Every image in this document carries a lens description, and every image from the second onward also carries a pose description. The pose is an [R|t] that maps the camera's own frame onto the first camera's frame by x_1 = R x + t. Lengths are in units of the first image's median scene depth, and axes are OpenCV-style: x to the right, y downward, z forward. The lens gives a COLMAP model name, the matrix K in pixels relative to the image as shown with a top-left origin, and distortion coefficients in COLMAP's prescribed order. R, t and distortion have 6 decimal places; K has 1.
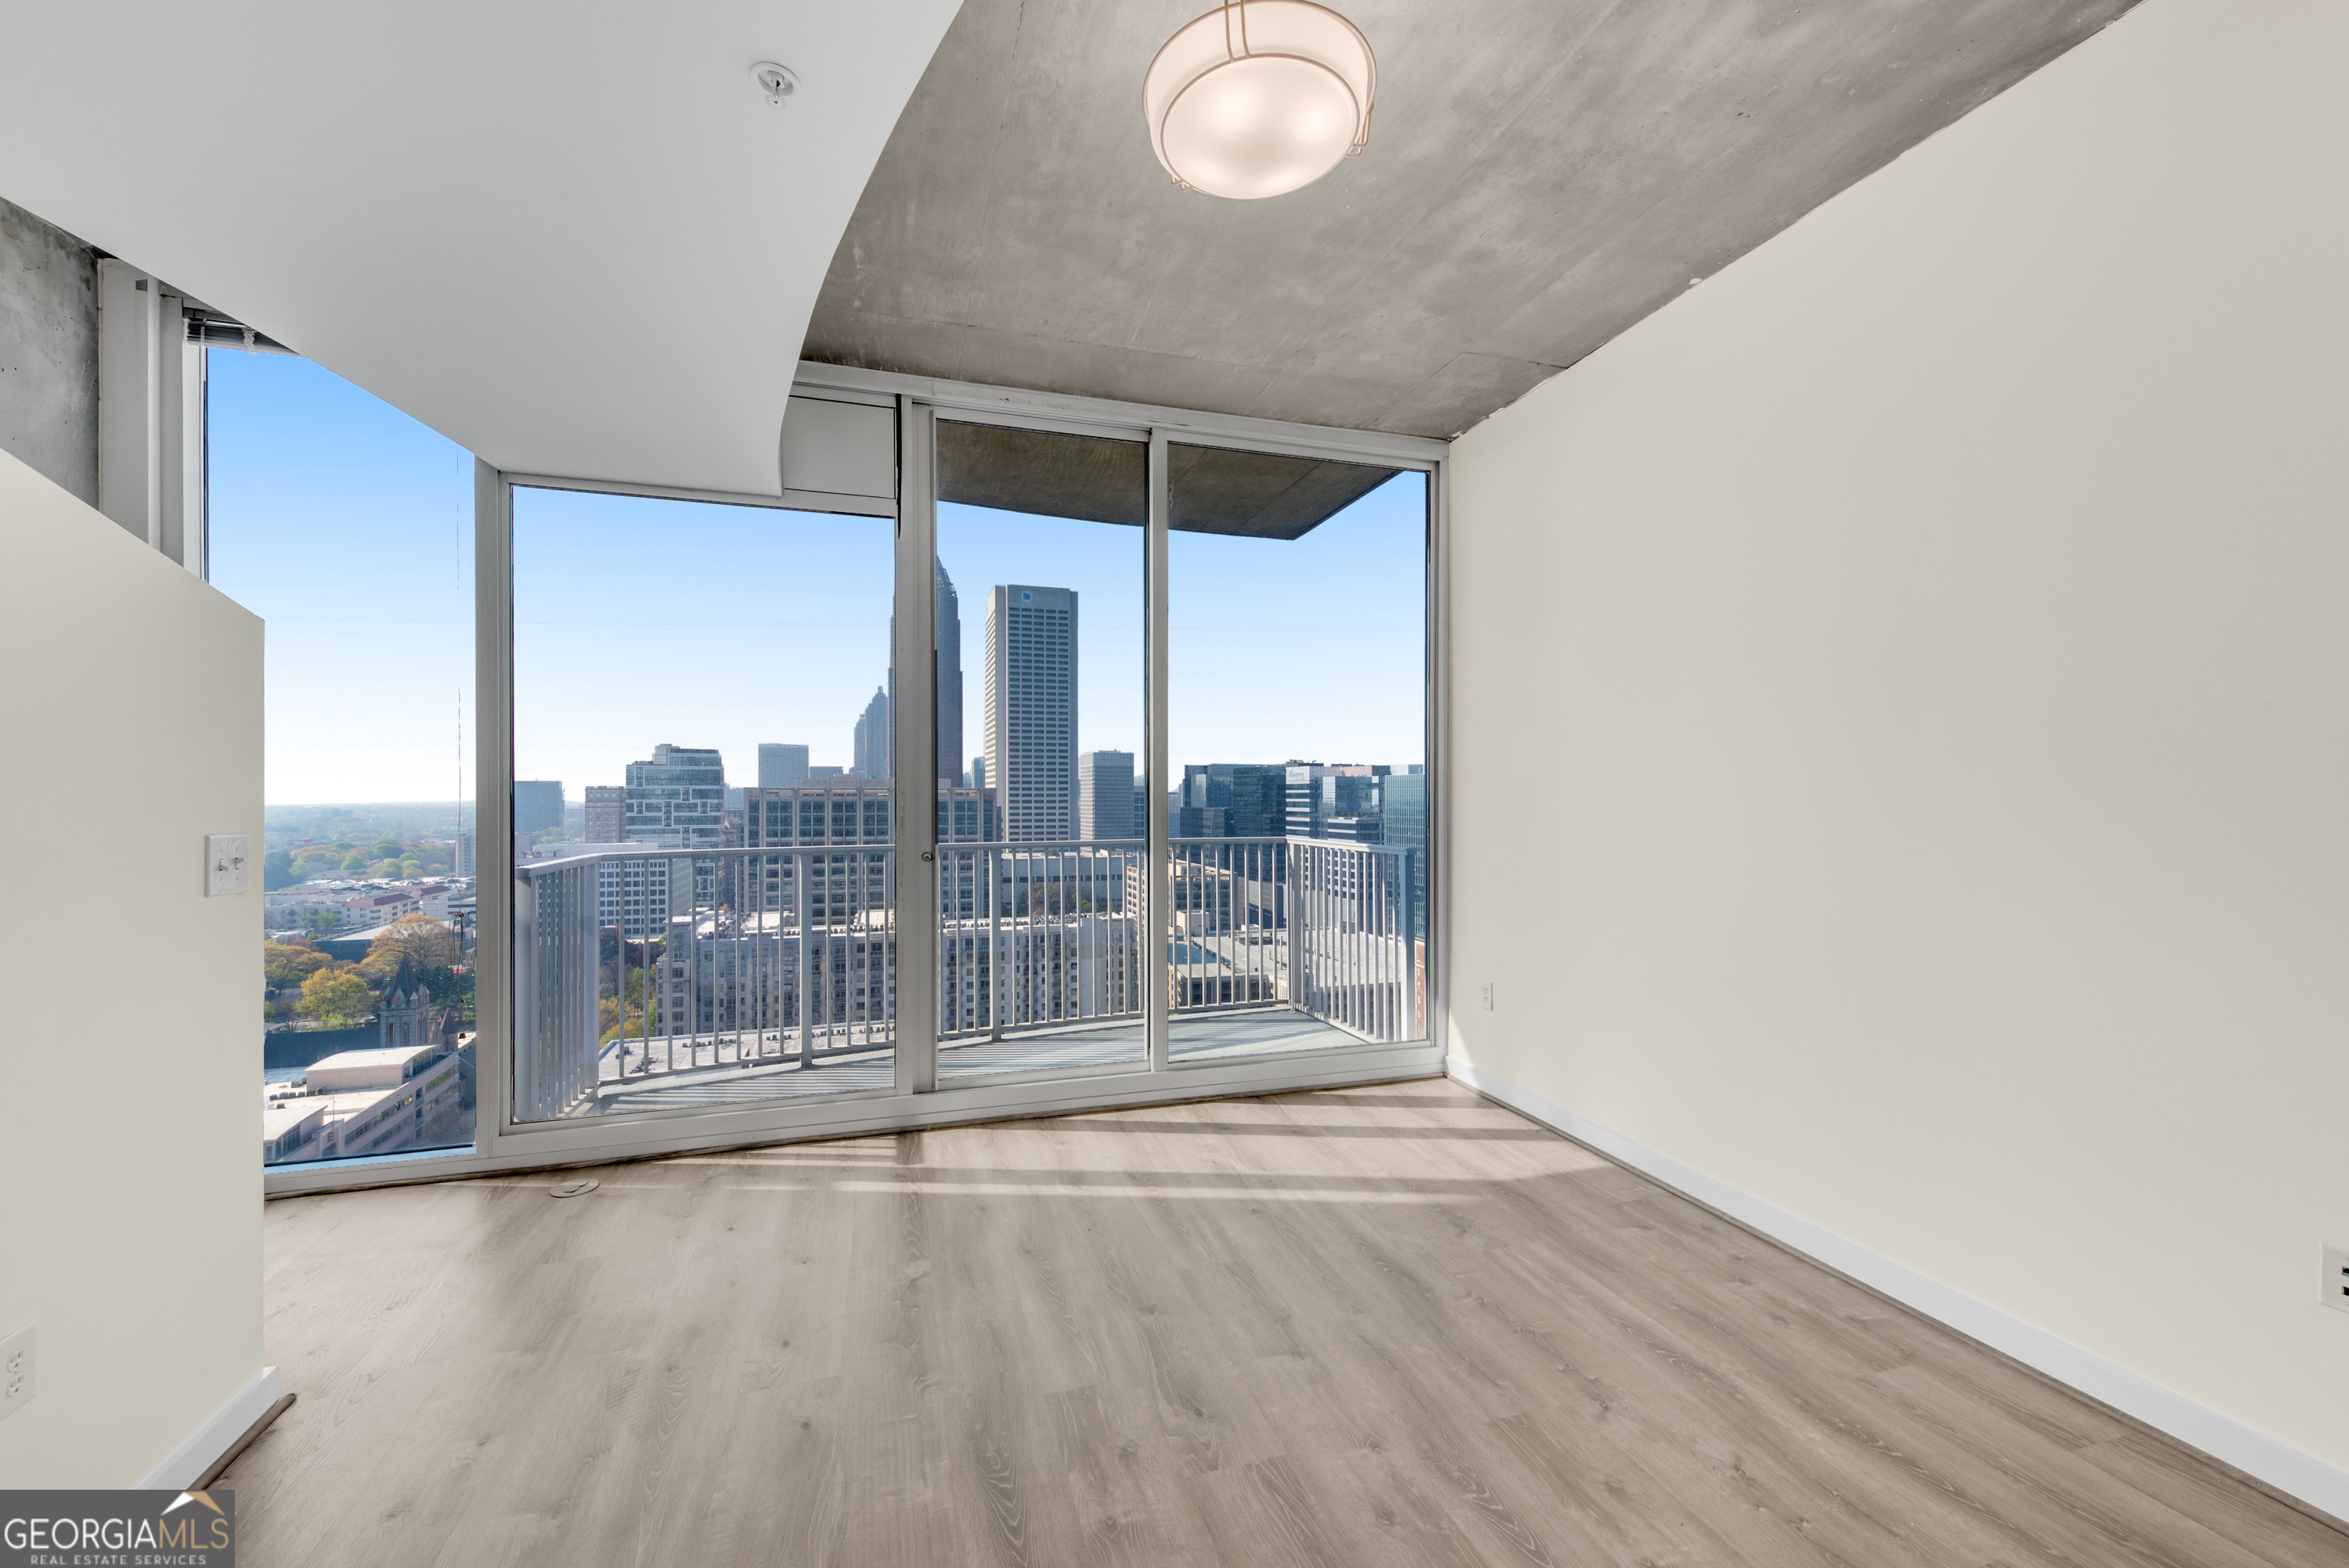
lens RADIAL K [[1020.1, 0, 1195.9], [0, 1020.1, 794.8], [0, 0, 1]] dist [0.016858, -0.000177]
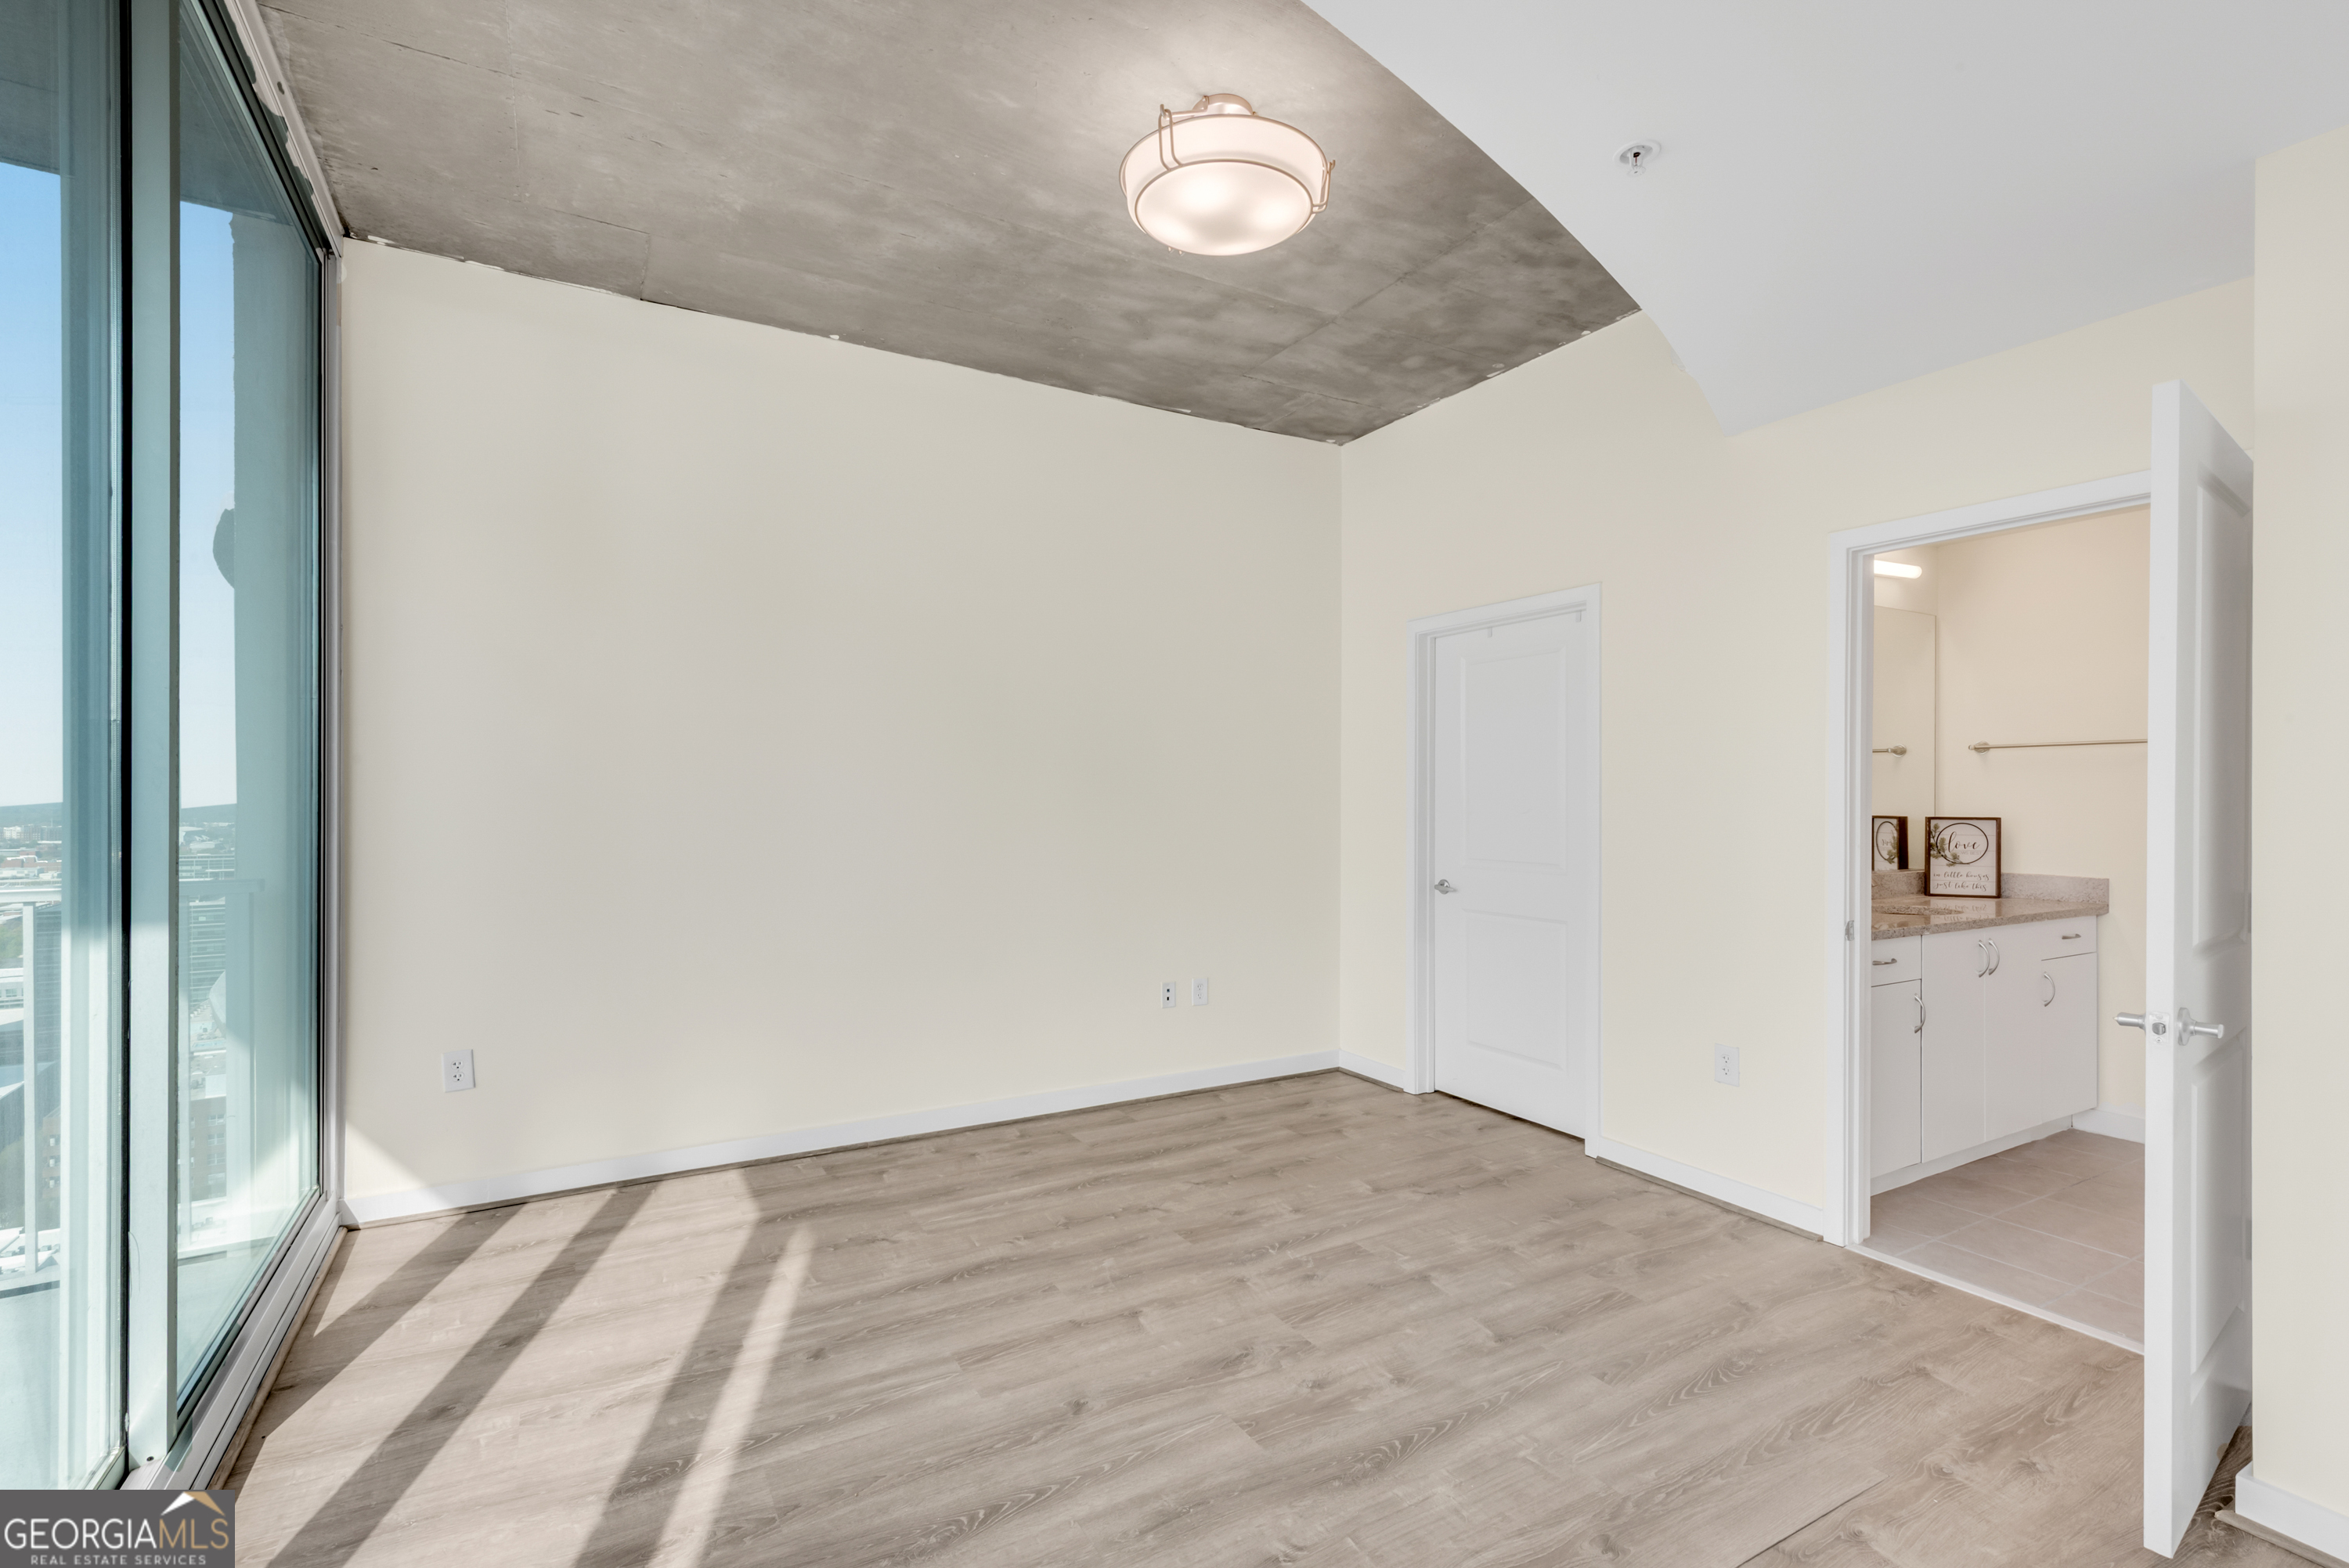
lens RADIAL K [[1020.1, 0, 1195.9], [0, 1020.1, 794.8], [0, 0, 1]] dist [0.016858, -0.000177]
pose [[-0.247423, -0.000173, 0.968907, -0.761896], [-0.001807, 0.999998, -0.000283, 0.004005], [-0.968906, -0.001821, -0.247423, 0.964594]]
